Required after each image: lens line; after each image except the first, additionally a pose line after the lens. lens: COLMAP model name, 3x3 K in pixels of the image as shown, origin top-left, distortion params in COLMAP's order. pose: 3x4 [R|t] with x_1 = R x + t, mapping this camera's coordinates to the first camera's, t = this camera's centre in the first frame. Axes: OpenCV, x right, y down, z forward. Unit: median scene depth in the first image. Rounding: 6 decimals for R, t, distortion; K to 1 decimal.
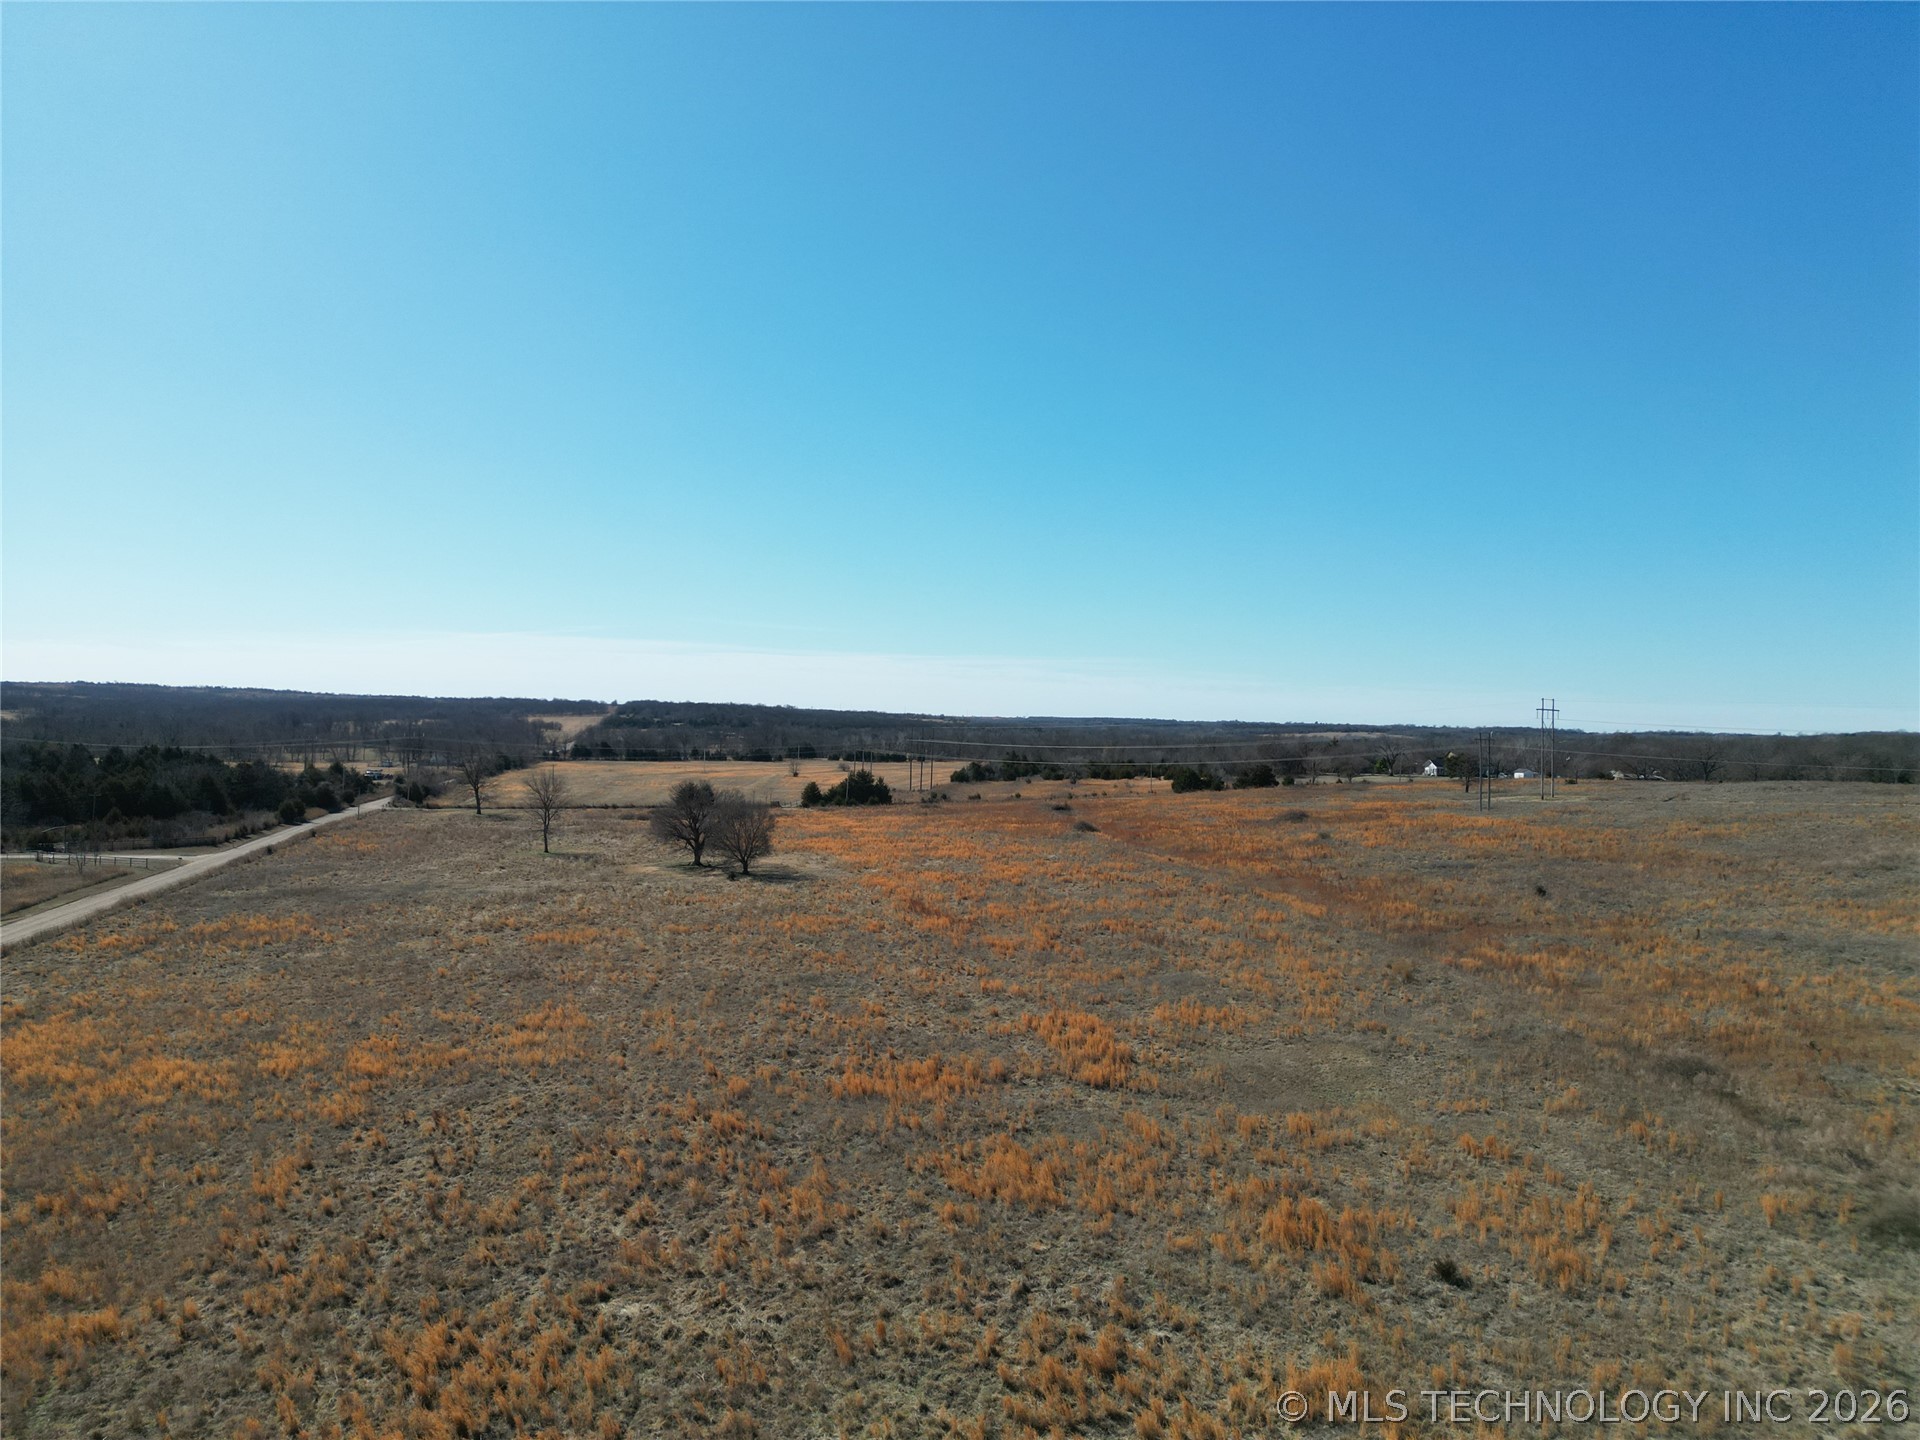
lens RADIAL K [[1343.7, 0, 965.2], [0, 1343.7, 718.7], [0, 0, 1]] dist [0.086672, -0.077790]
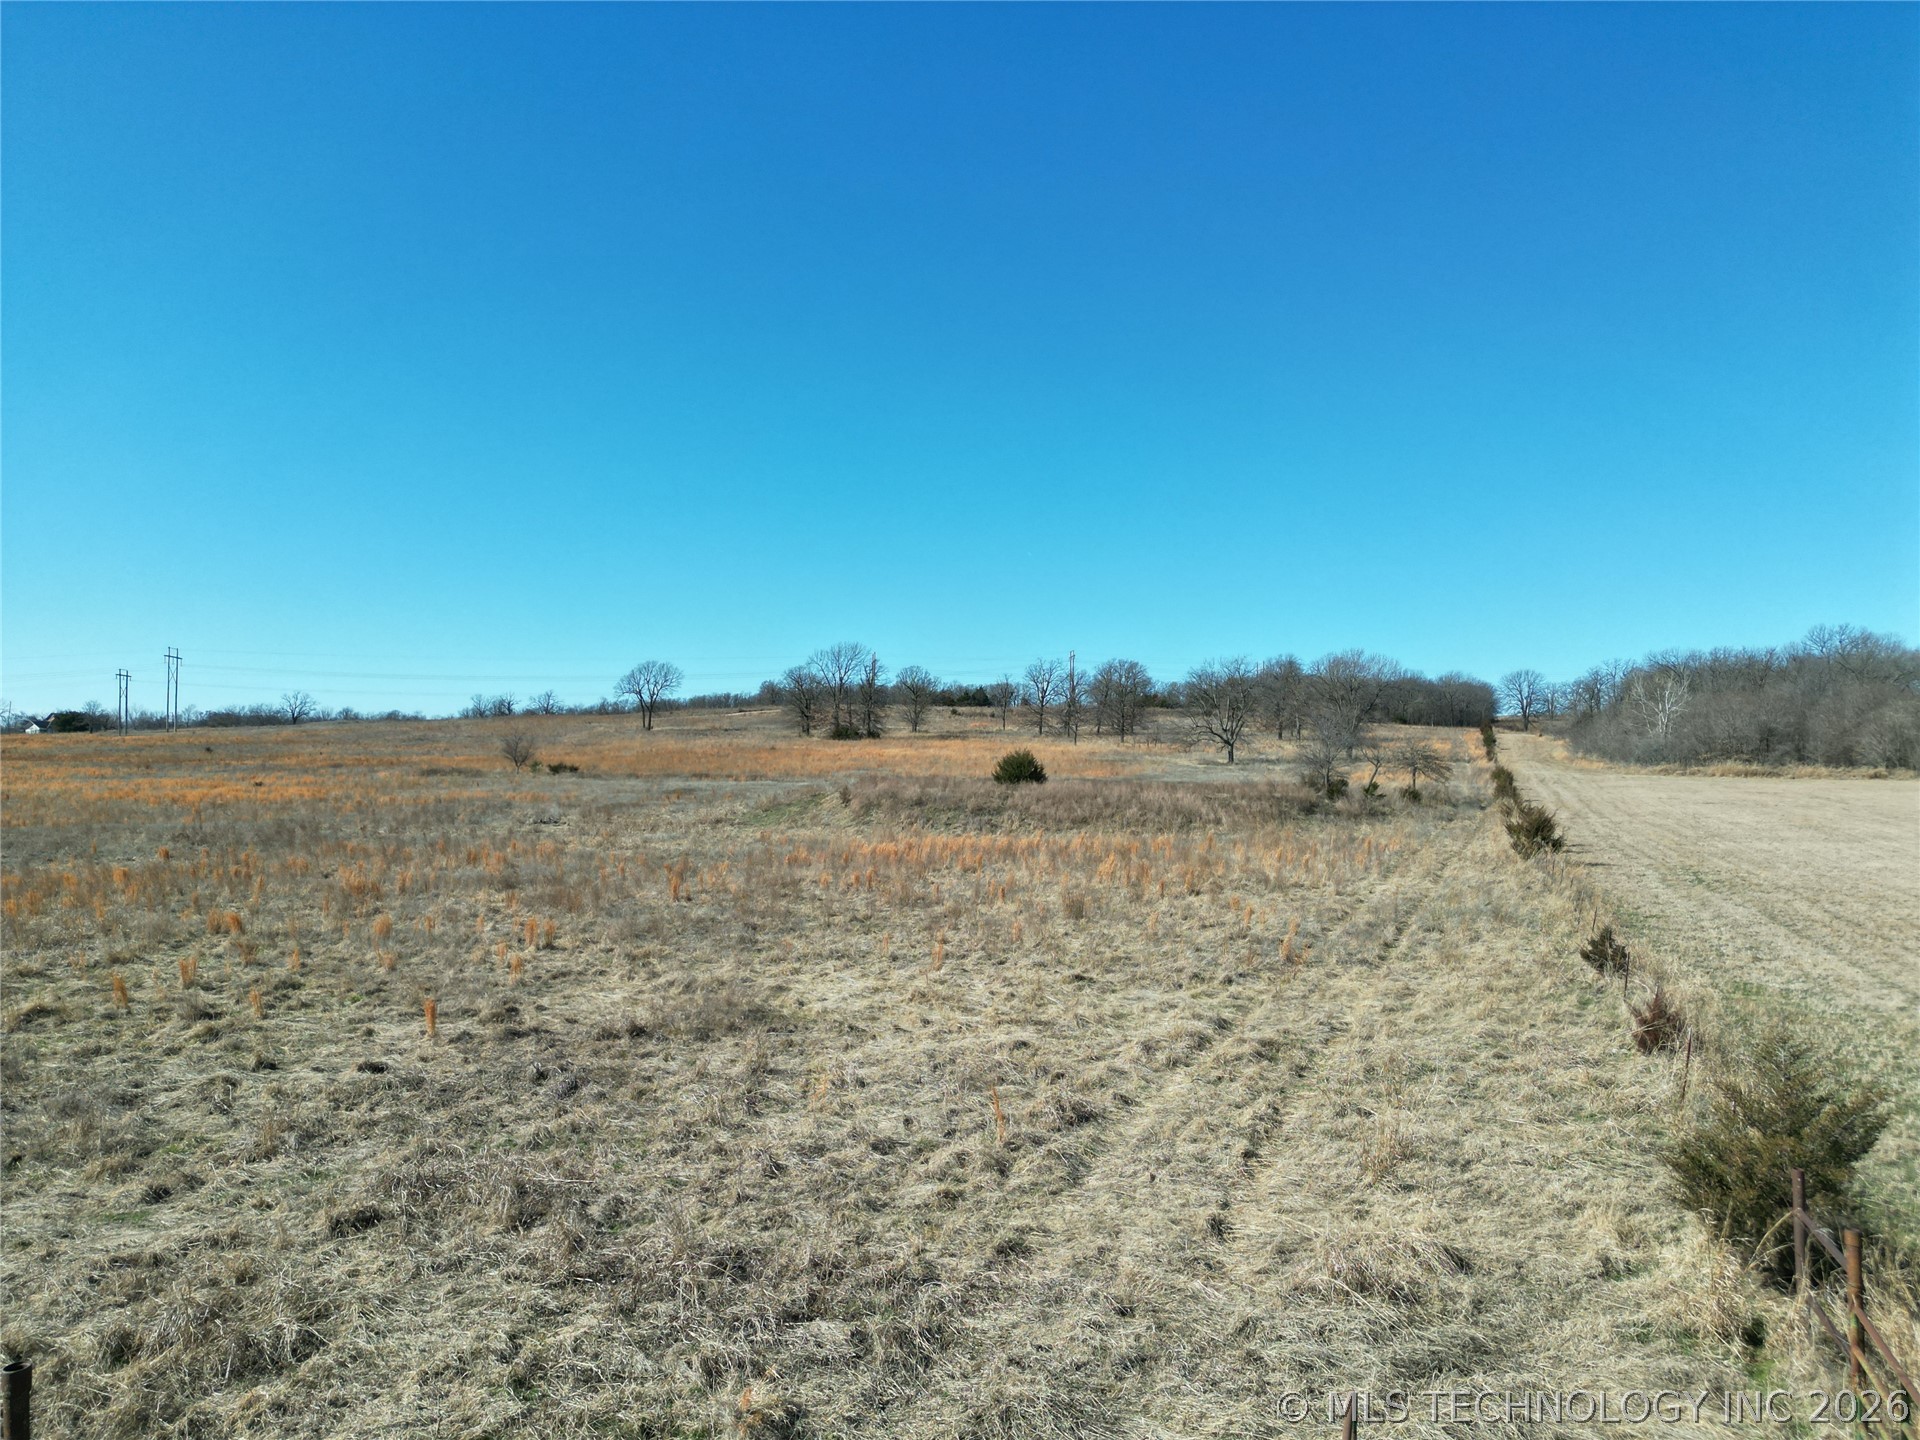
lens RADIAL K [[1343.7, 0, 959.8], [0, 1343.7, 723.8], [0, 0, 1]] dist [0.086672, -0.077790]
pose [[0.563588, 0.008951, 0.826008, -0.382283], [0.002150, 0.999922, -0.012302, 0.140702], [-0.826054, 0.008709, 0.563524, -0.551797]]
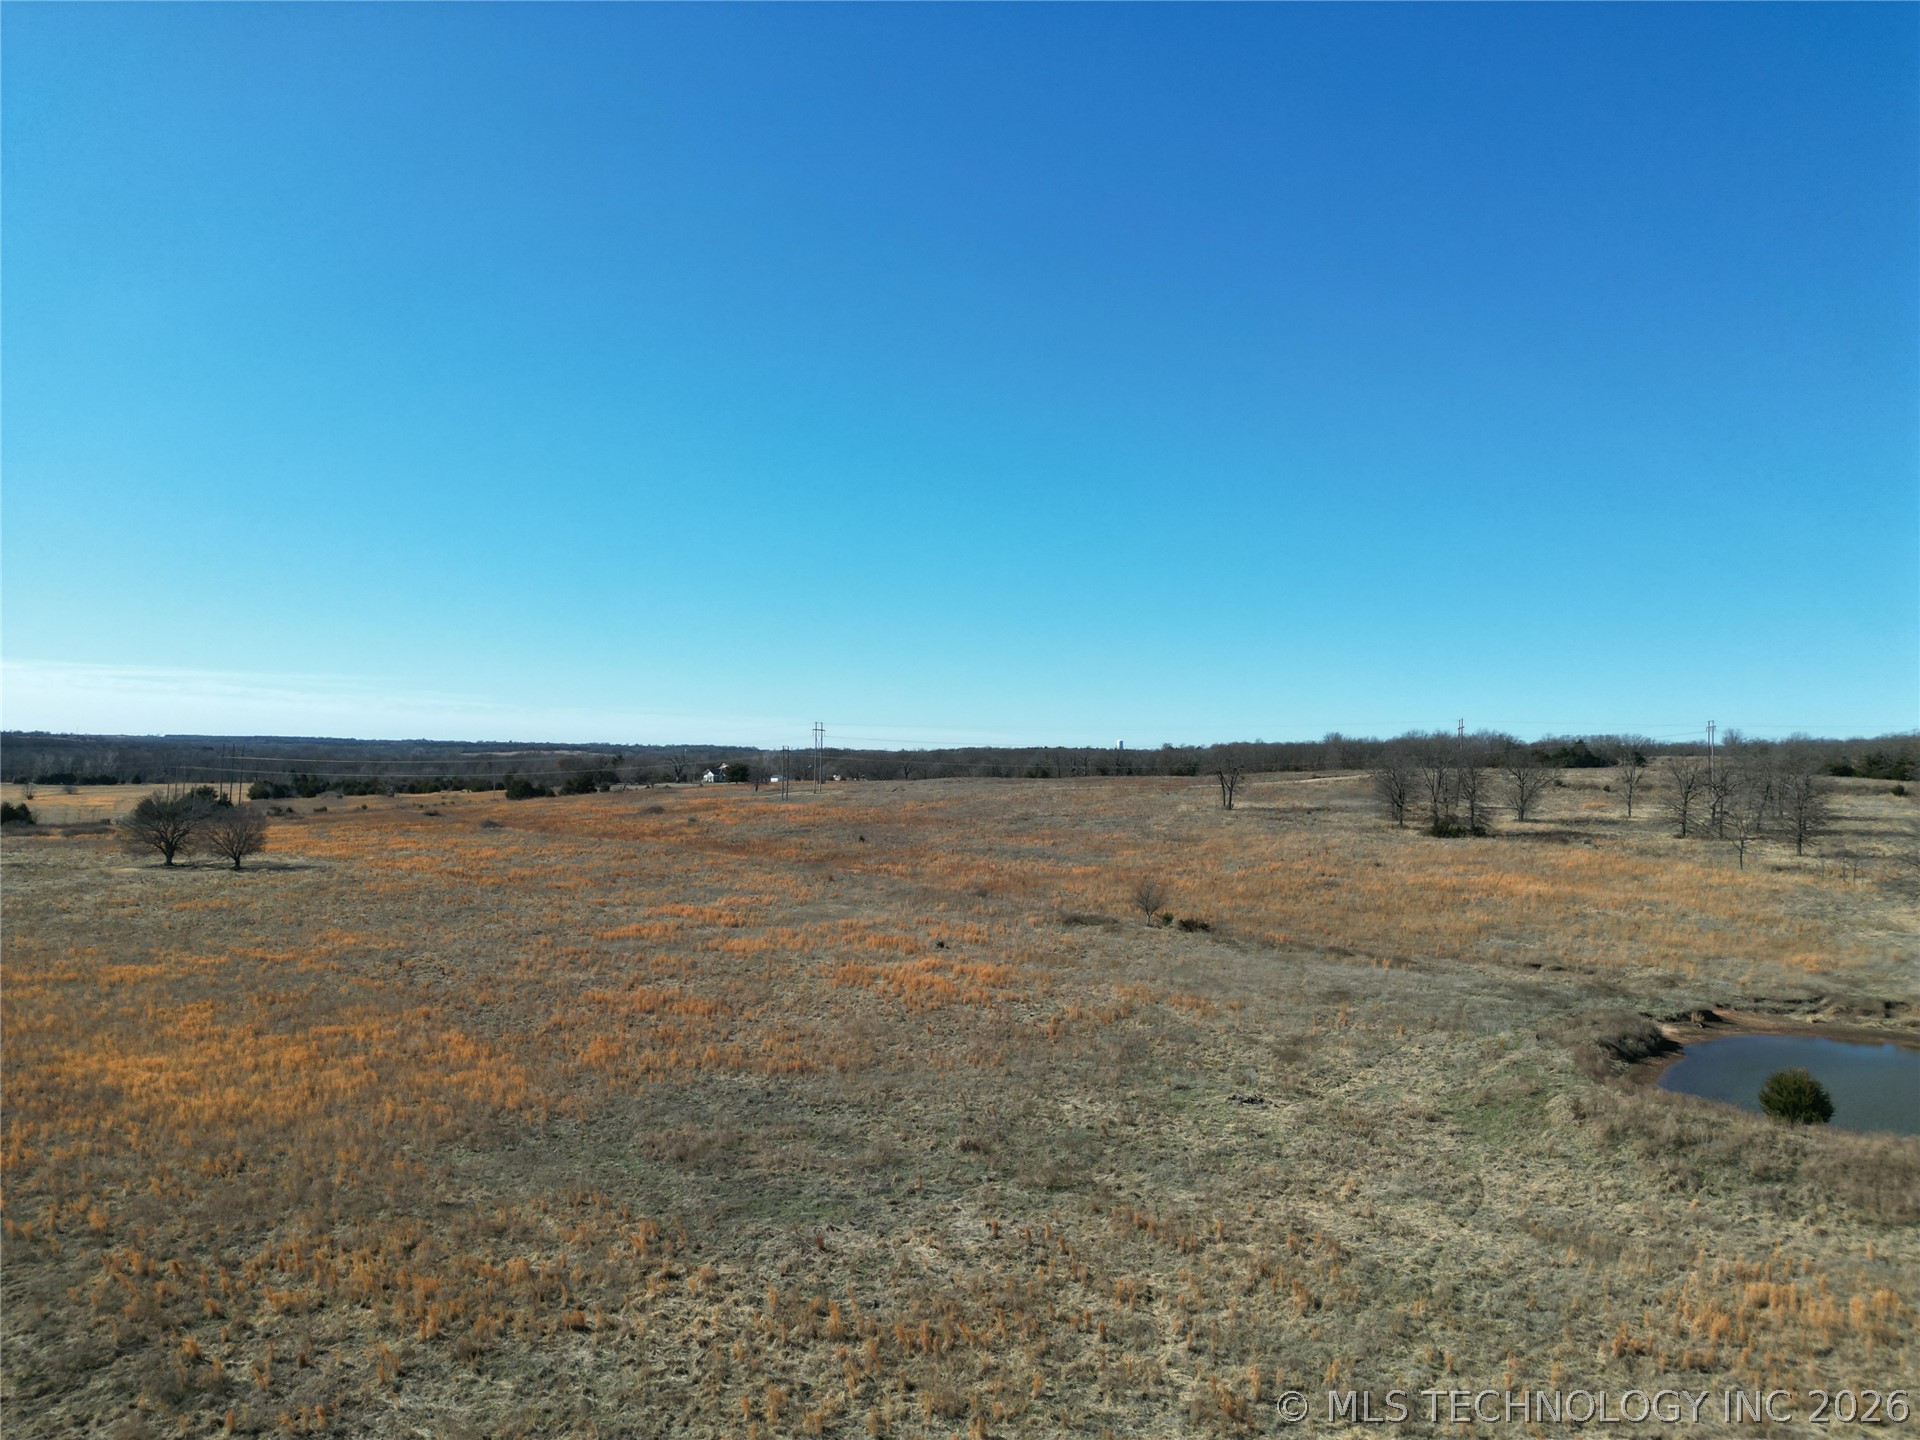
lens RADIAL K [[1343.7, 0, 960.8], [0, 1343.7, 691.3], [0, 0, 1]] dist [0.086672, -0.077790]
pose [[0.834444, 0.018733, 0.550774, -0.443734], [0.000089, 0.999417, -0.034128, 0.003786], [-0.551093, 0.028527, 0.833956, -0.502075]]
